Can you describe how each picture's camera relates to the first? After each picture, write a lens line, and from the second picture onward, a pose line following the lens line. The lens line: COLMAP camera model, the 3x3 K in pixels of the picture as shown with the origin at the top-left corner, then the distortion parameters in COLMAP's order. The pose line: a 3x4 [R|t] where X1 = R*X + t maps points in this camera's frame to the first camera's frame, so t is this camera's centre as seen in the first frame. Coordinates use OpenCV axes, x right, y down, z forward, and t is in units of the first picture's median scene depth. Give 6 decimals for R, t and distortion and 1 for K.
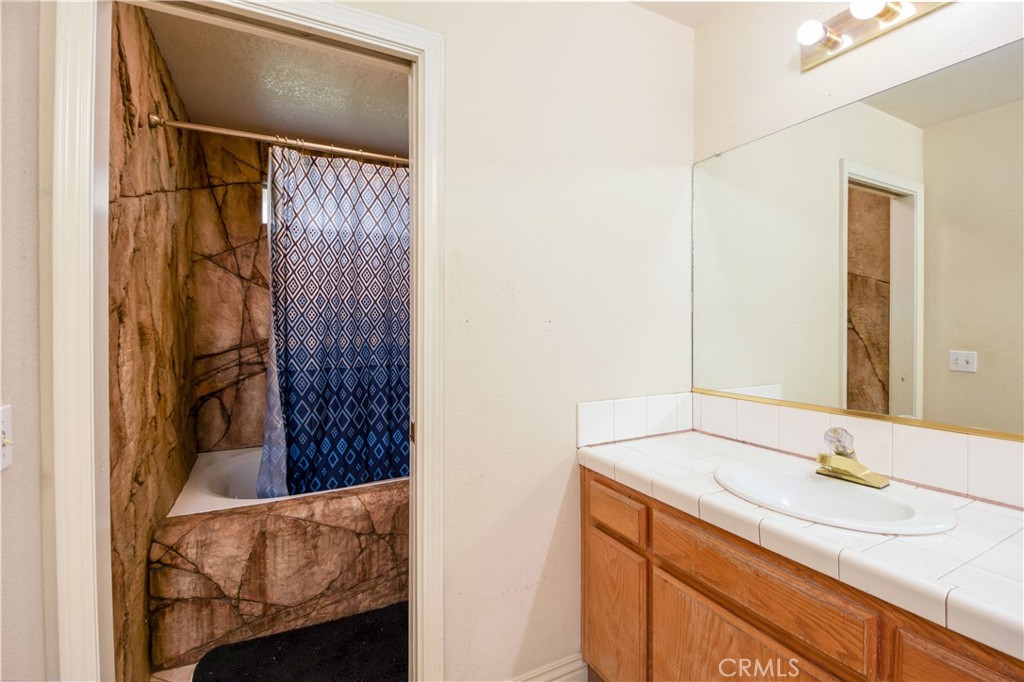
lens RADIAL K [[447.5, 0, 493.4], [0, 447.5, 331.6], [0, 0, 1]] dist [0.016303, -0.014977]
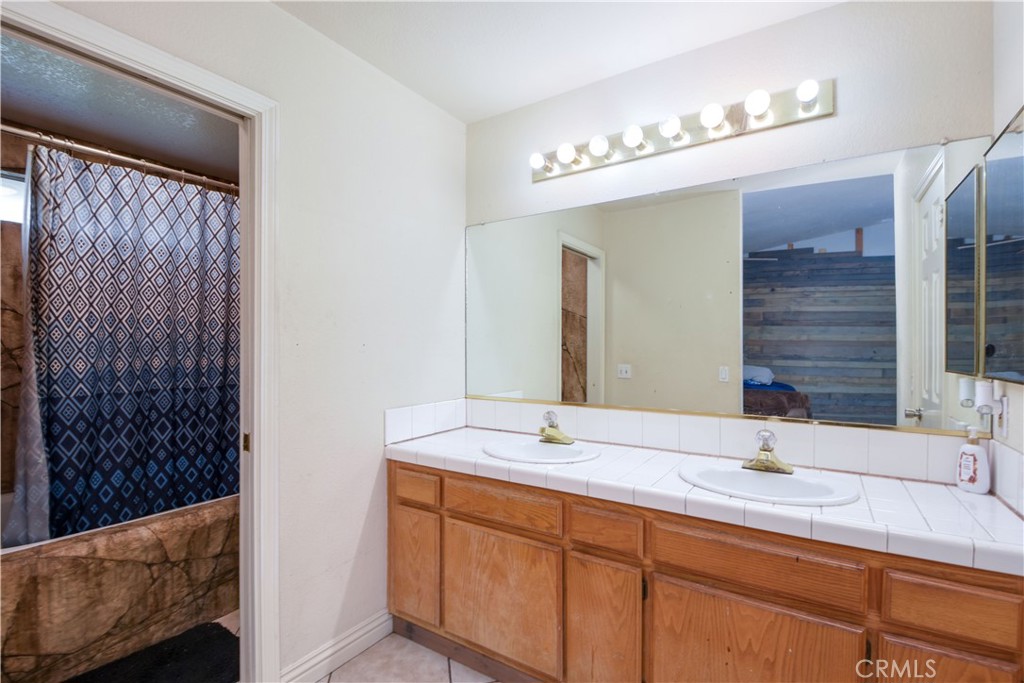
lens RADIAL K [[483.7, 0, 509.8], [0, 483.7, 348.5], [0, 0, 1]] dist [0.001957, -0.000716]
pose [[0.859334, 0.001961, 0.511411, -0.173368], [0.001101, 0.999983, -0.005685, -0.003978], [-0.511413, 0.005448, 0.859318, -0.292354]]
